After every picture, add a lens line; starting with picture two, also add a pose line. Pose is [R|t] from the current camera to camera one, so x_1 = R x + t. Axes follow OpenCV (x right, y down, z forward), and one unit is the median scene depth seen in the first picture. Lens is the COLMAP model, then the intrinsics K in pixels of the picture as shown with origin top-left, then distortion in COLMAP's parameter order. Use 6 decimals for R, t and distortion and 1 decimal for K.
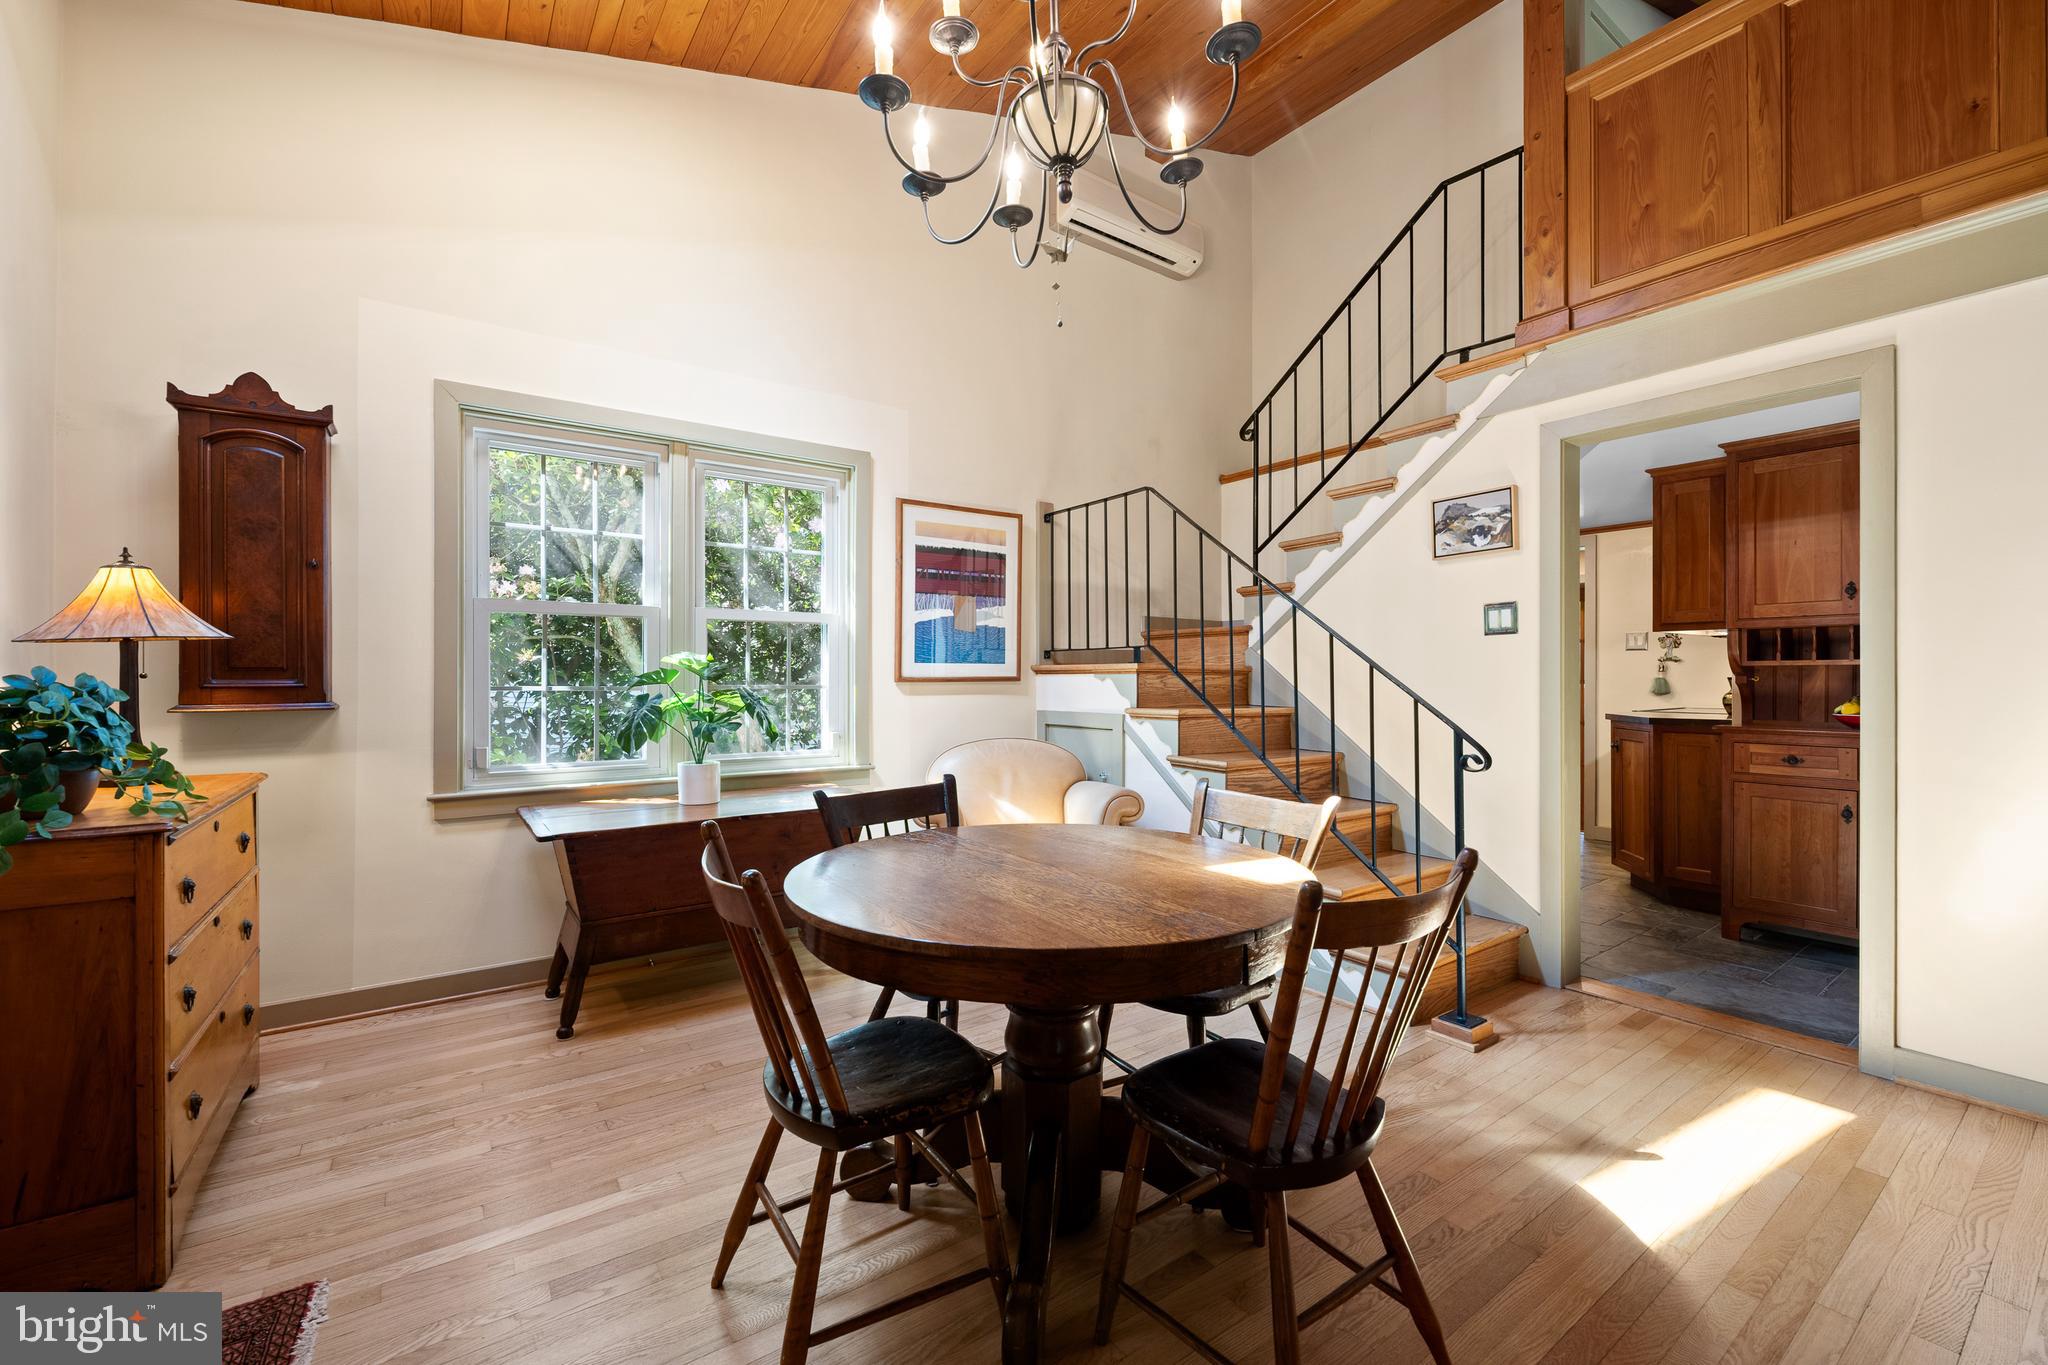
lens RADIAL K [[790.1, 0, 1036.3], [0, 790.1, 677.5], [0, 0, 1]] dist [-0.005698, 0.000606]
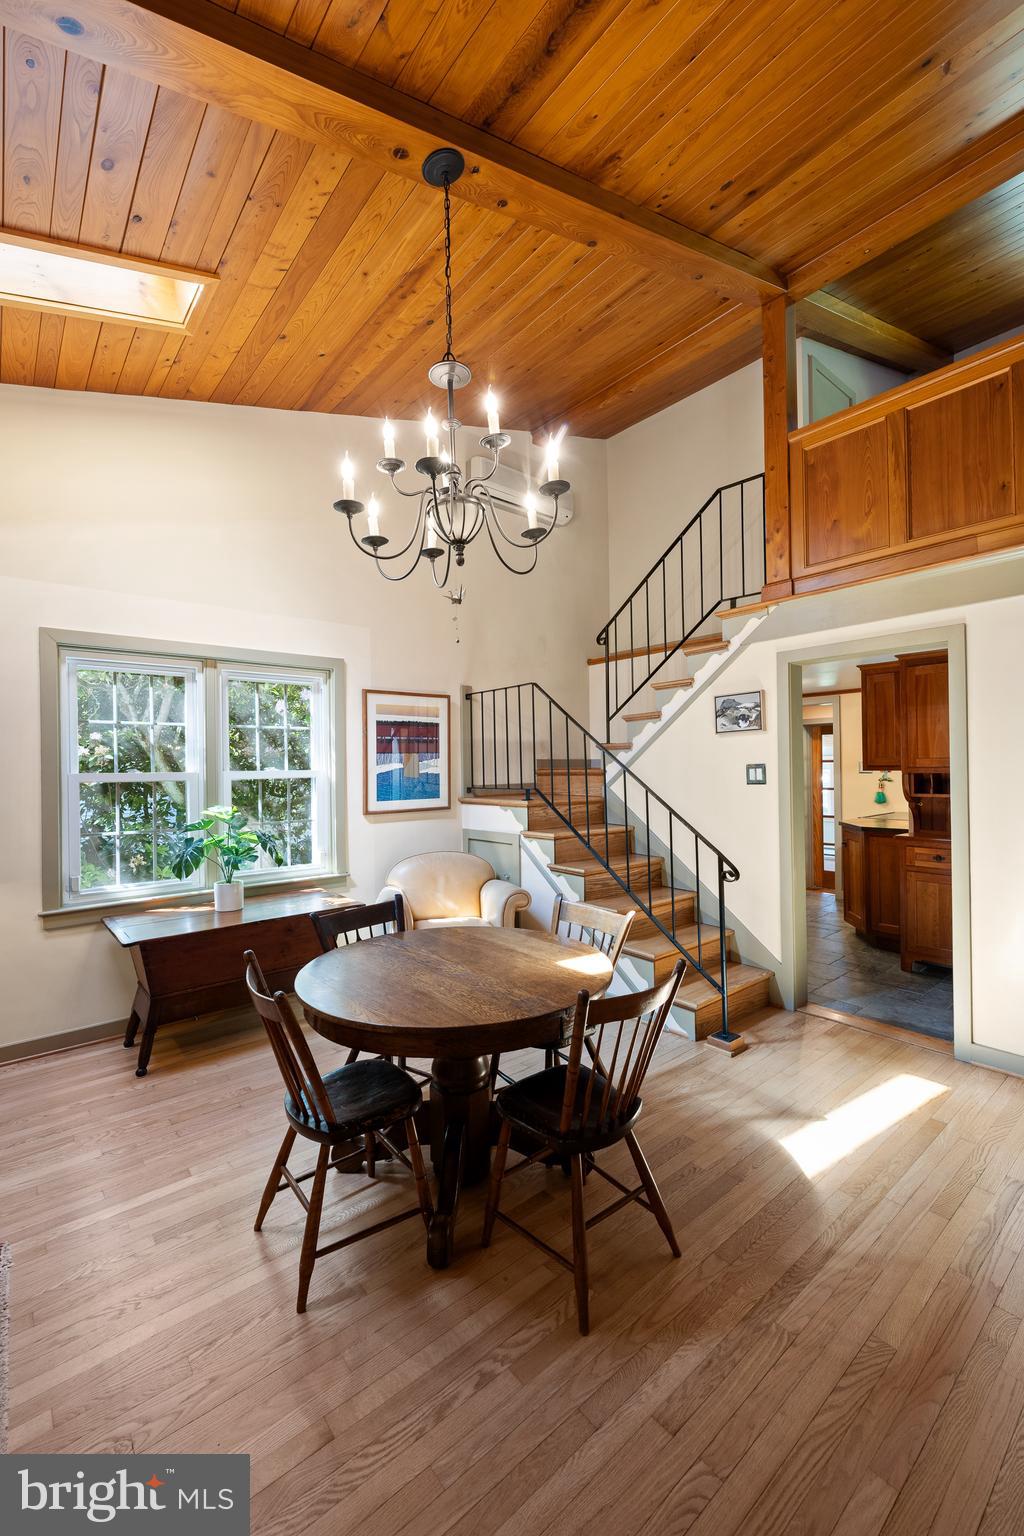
lens RADIAL K [[592.6, 0, 515.4], [0, 592.6, 763.2], [0, 0, 1]] dist [-0.005698, 0.000606]
pose [[0.997376, -0.012851, 0.071250, 0.033125], [0.013596, 0.999858, -0.009981, -0.101415], [-0.071112, 0.010924, 0.997409, -0.154135]]
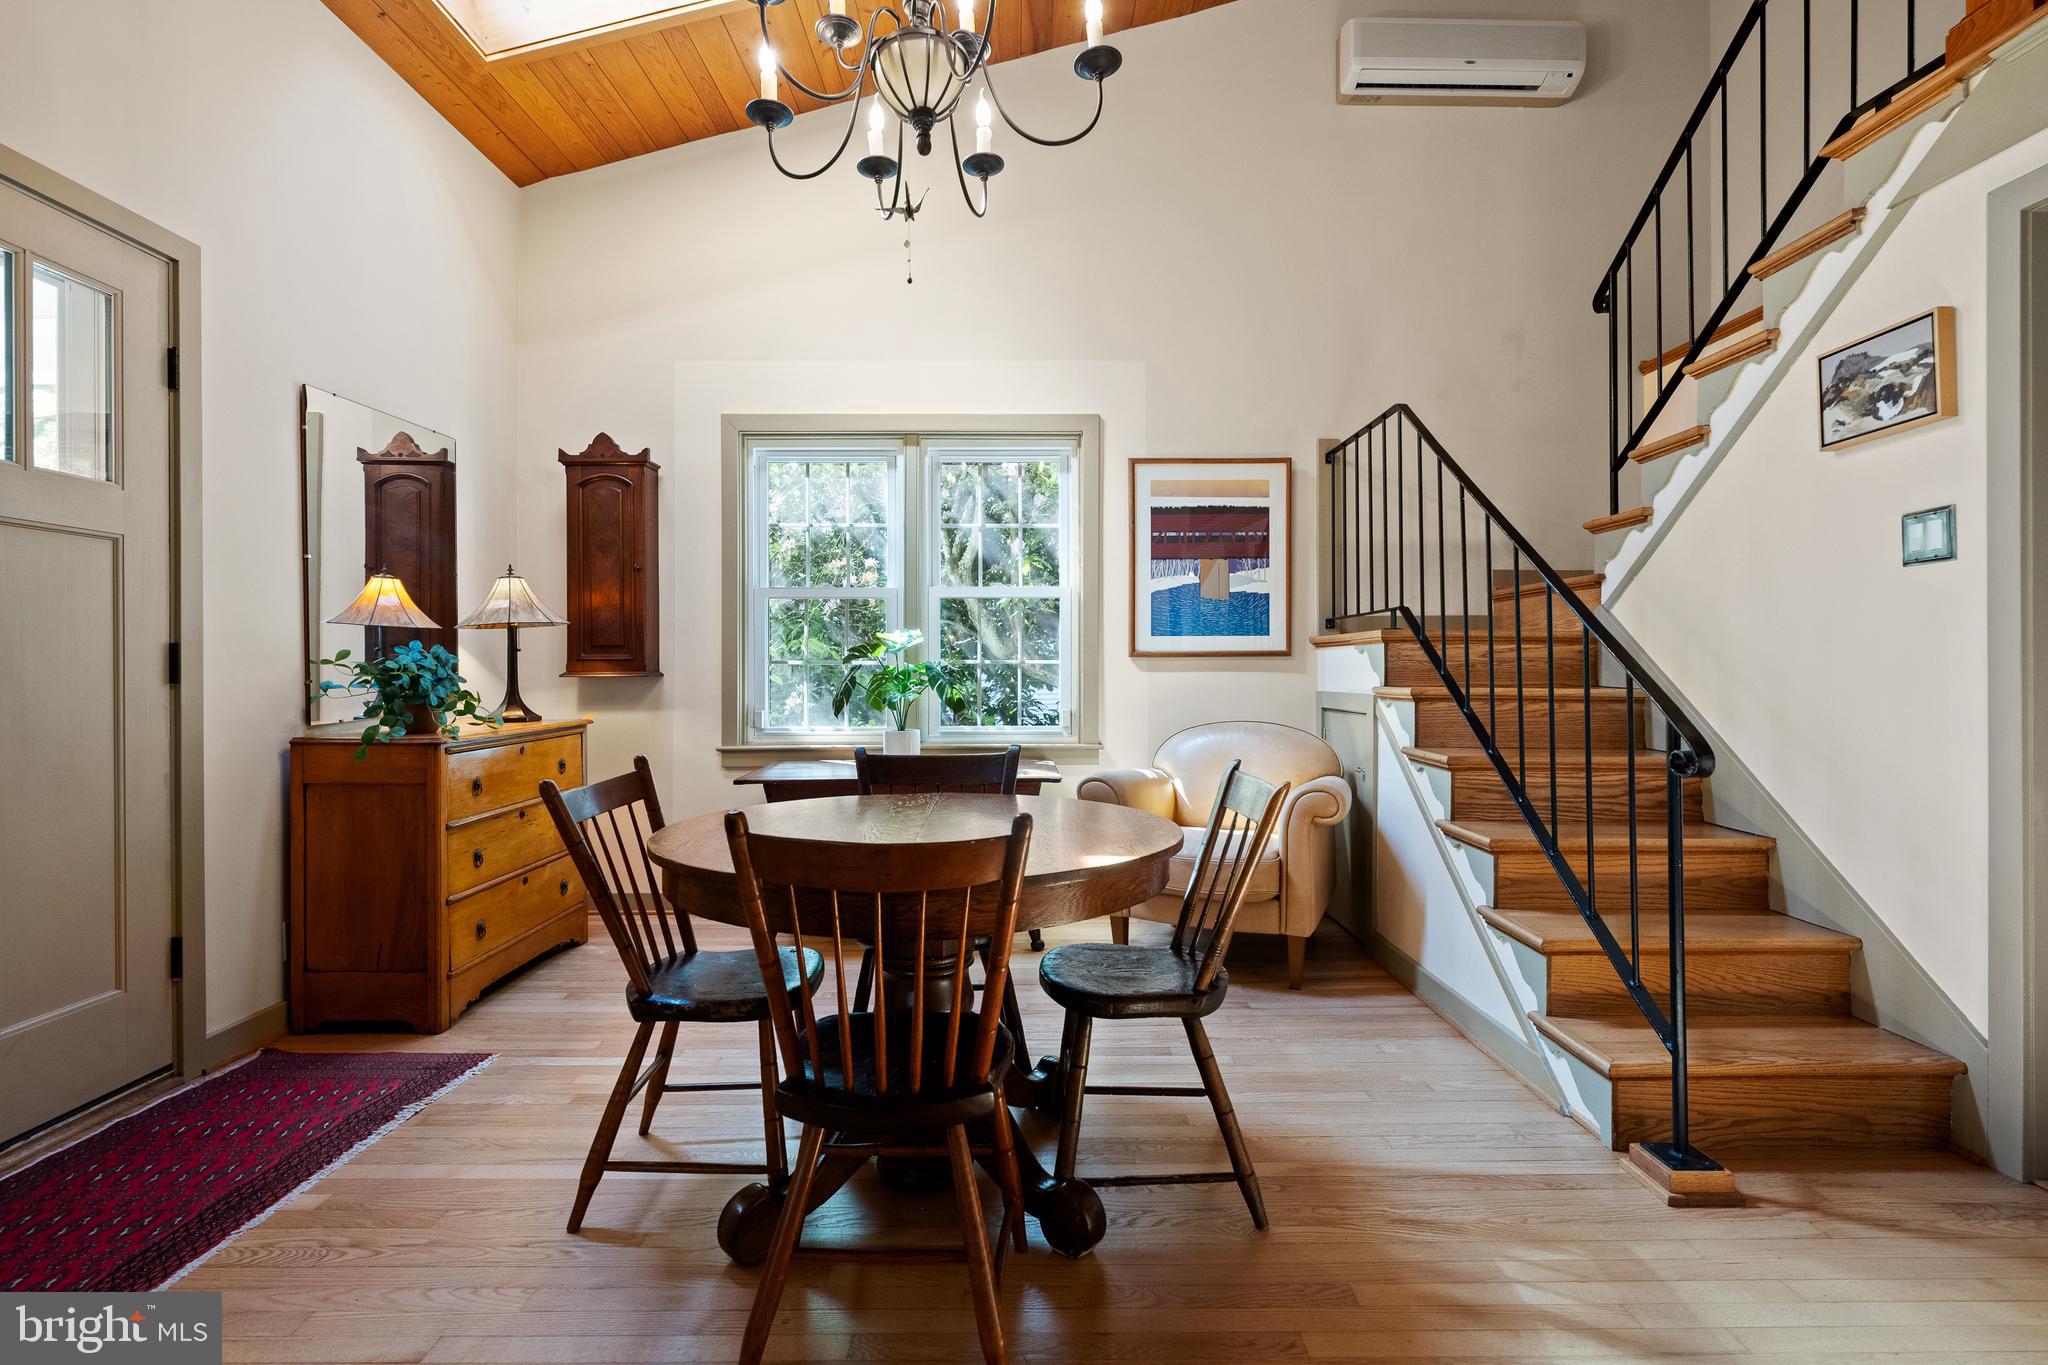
lens RADIAL K [[919.9, 0, 1073.2], [0, 919.9, 665.4], [0, 0, 1]] dist [0.000218, -0.000093]
pose [[0.837119, -0.004351, -0.547004, 0.480369], [0.003565, 0.999991, -0.002499, 0.024594], [0.547009, 0.000142, 0.837126, 0.078201]]
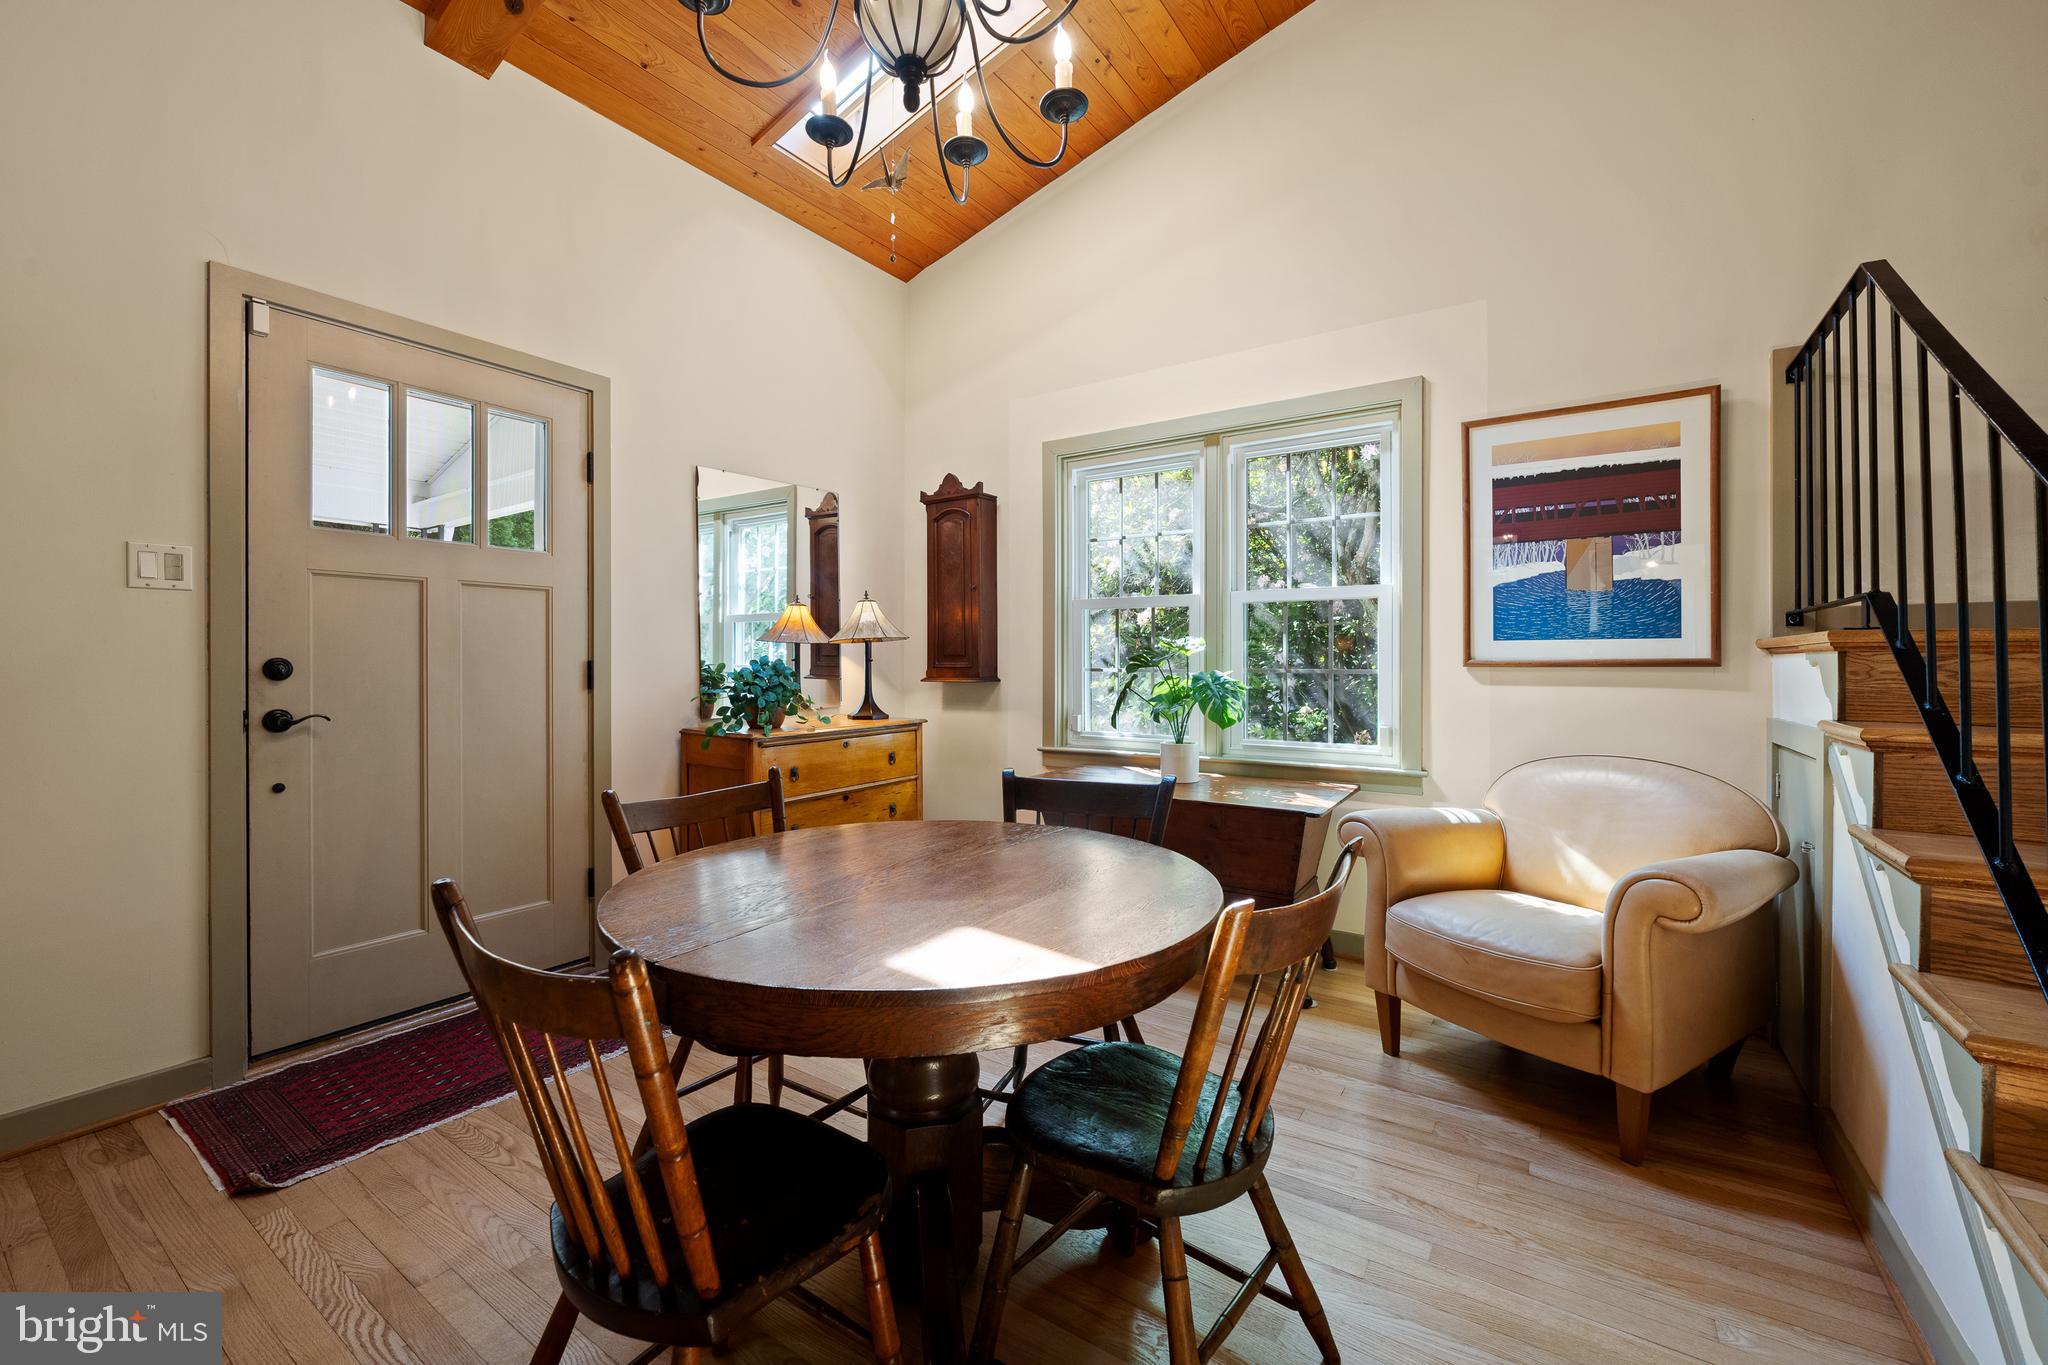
lens RADIAL K [[820.6, 0, 1049.4], [0, 820.6, 663.9], [0, 0, 1]] dist [-0.008678, 0.000166]
pose [[0.378014, -0.000741, -0.925800, 0.533099], [-0.000681, 0.999999, -0.001079, 0.005911], [0.925800, 0.001038, 0.378013, 0.452269]]
